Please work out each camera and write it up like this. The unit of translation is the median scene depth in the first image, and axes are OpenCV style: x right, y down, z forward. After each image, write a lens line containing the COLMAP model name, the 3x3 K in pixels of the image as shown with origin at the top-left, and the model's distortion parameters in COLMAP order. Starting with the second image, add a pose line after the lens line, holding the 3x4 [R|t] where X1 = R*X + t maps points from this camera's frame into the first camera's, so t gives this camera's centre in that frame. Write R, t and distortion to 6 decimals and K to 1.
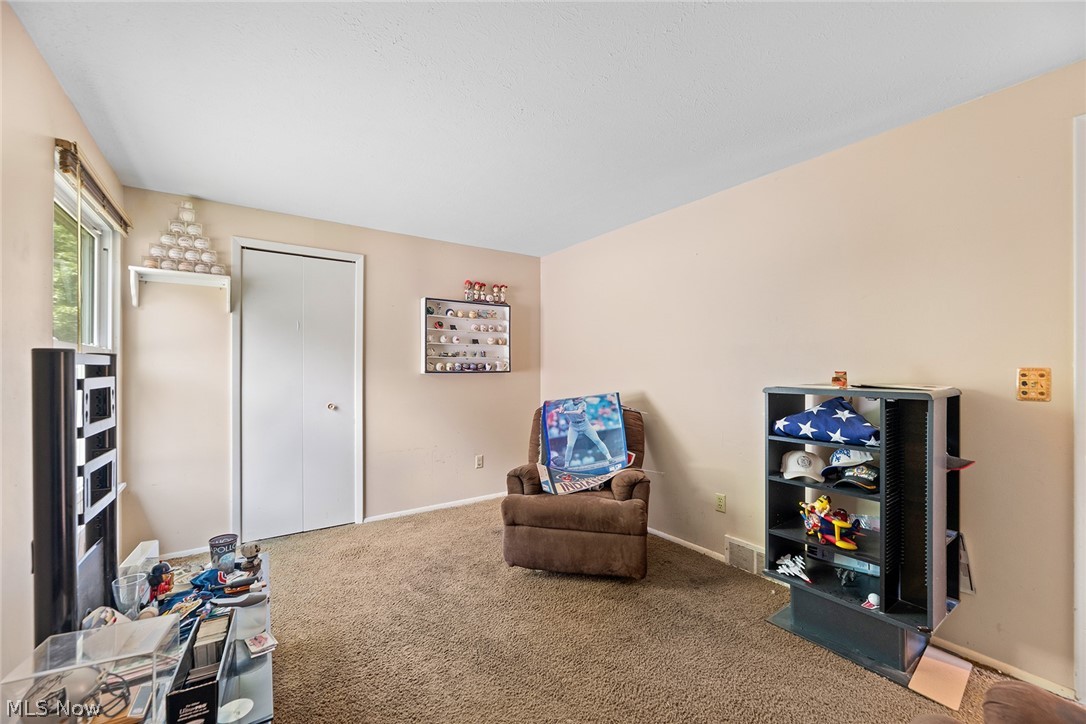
lens RADIAL K [[443.8, 0, 543.2], [0, 443.8, 369.6], [0, 0, 1]] dist [-0.001521, 0.000193]
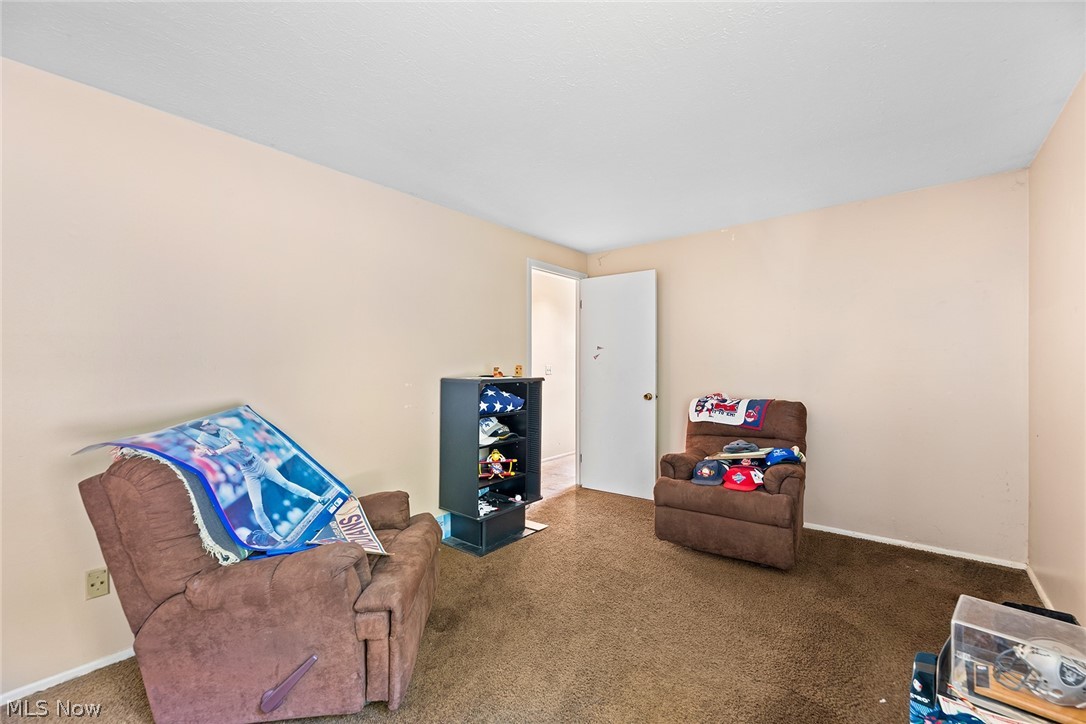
lens RADIAL K [[443.8, 0, 547.0], [0, 443.8, 360.4], [0, 0, 1]] dist [-0.001521, 0.000193]
pose [[-0.270867, 0.013286, 0.962525, -0.476543], [0.007939, 0.999902, -0.011568, -0.000893], [-0.962584, 0.004509, -0.270946, 0.669828]]
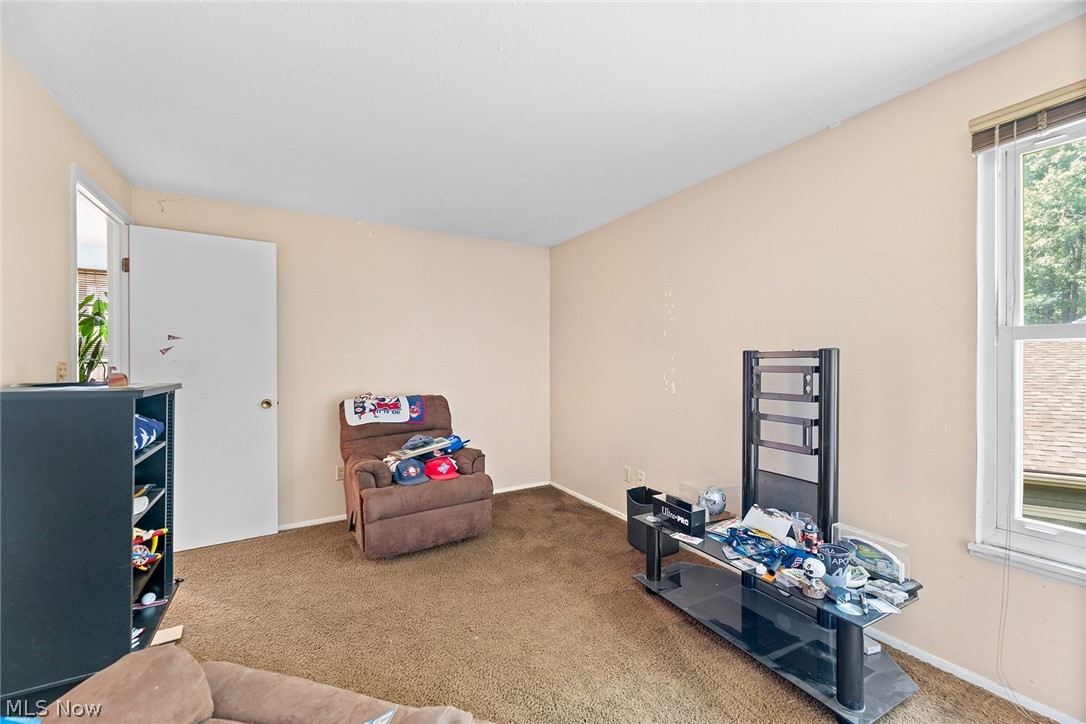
lens RADIAL K [[443.8, 0, 544.8], [0, 443.8, 363.5], [0, 0, 1]] dist [-0.001521, 0.000193]
pose [[-0.996174, 0.005242, 0.087237, -0.097736], [0.005622, 0.999976, 0.004114, -0.000175], [-0.087214, 0.004589, -0.996179, 0.935923]]
